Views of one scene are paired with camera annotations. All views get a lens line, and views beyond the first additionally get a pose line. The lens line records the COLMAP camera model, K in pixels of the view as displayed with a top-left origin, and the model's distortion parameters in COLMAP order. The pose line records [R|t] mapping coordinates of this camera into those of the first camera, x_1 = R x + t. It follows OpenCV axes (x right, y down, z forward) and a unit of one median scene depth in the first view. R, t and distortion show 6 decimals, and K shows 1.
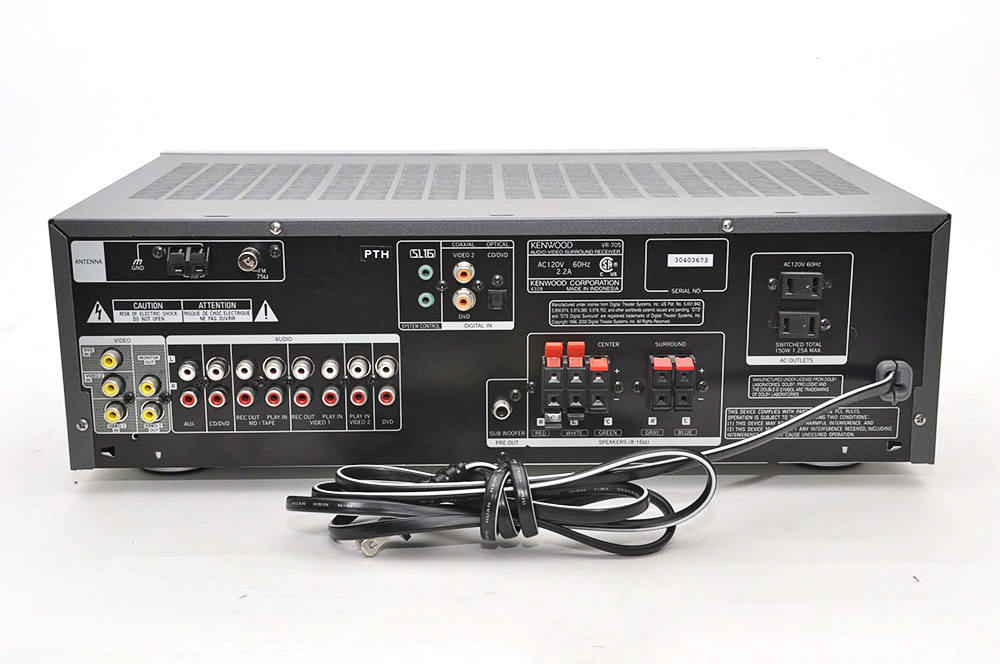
lens RADIAL K [[1419.7, 0, 498.9], [0, 1419.7, 336.6], [0, 0, 1]] dist [0.058083, 0.000000]
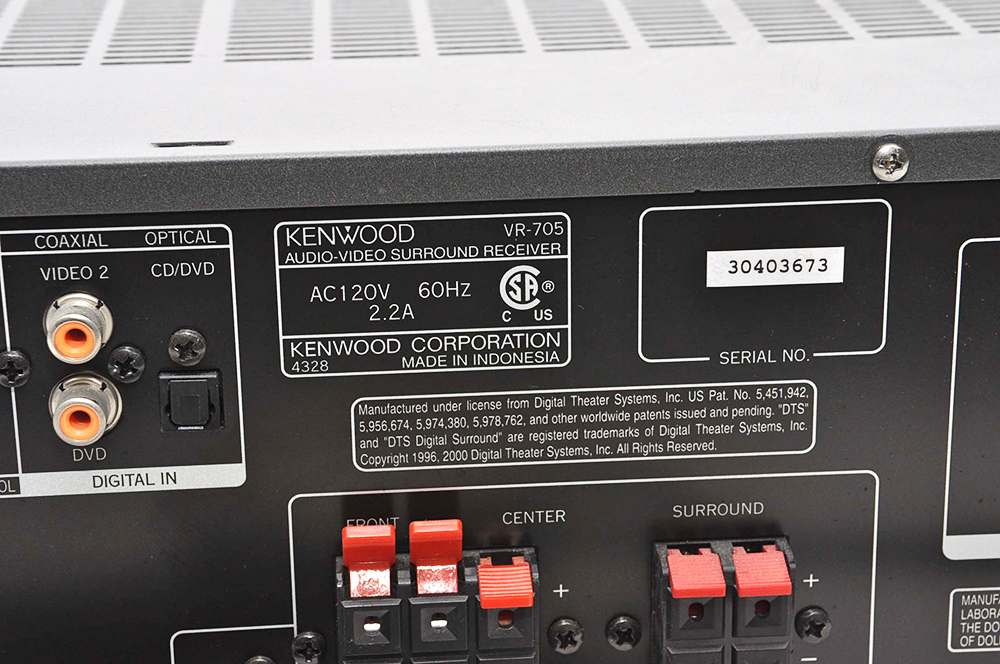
lens RADIAL K [[2298.3, 0, 503.8], [0, 2298.3, 332.2], [0, 0, 1]] dist [0.234656, 0.000000]
pose [[0.998256, -0.030540, 0.050514, 0.044520], [0.025675, 0.995214, 0.094288, -0.089998], [-0.053152, -0.092827, 0.994263, 0.470259]]
